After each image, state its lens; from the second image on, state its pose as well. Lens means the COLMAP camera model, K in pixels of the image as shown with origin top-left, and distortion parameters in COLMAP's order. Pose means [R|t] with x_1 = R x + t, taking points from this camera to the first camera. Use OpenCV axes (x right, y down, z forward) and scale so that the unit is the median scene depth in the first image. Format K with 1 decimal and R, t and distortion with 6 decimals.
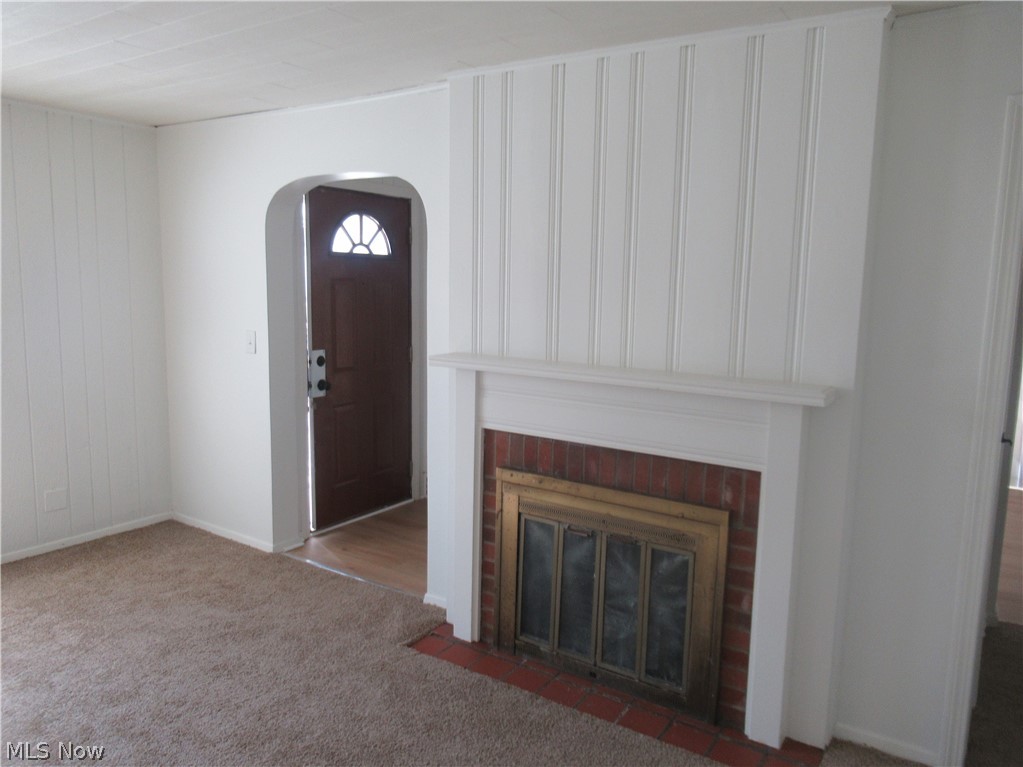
lens RADIAL K [[775.0, 0, 511.7], [0, 775.0, 384.7], [0, 0, 1]] dist [-0.000268, 0.009651]
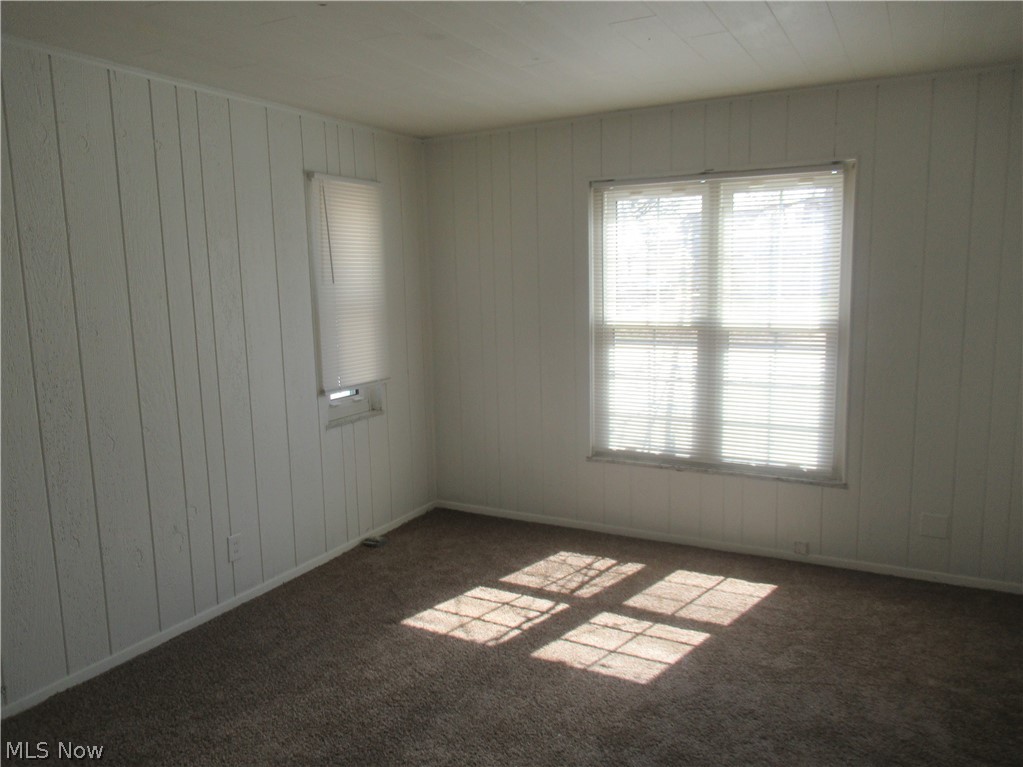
lens RADIAL K [[775.0, 0, 512.0], [0, 775.0, 381.8], [0, 0, 1]] dist [-0.000268, 0.009651]
pose [[0.114580, 0.125352, -0.985474, 0.253491], [-0.115333, 0.986977, 0.112134, -0.069844], [0.986696, 0.100809, 0.127545, 0.477896]]
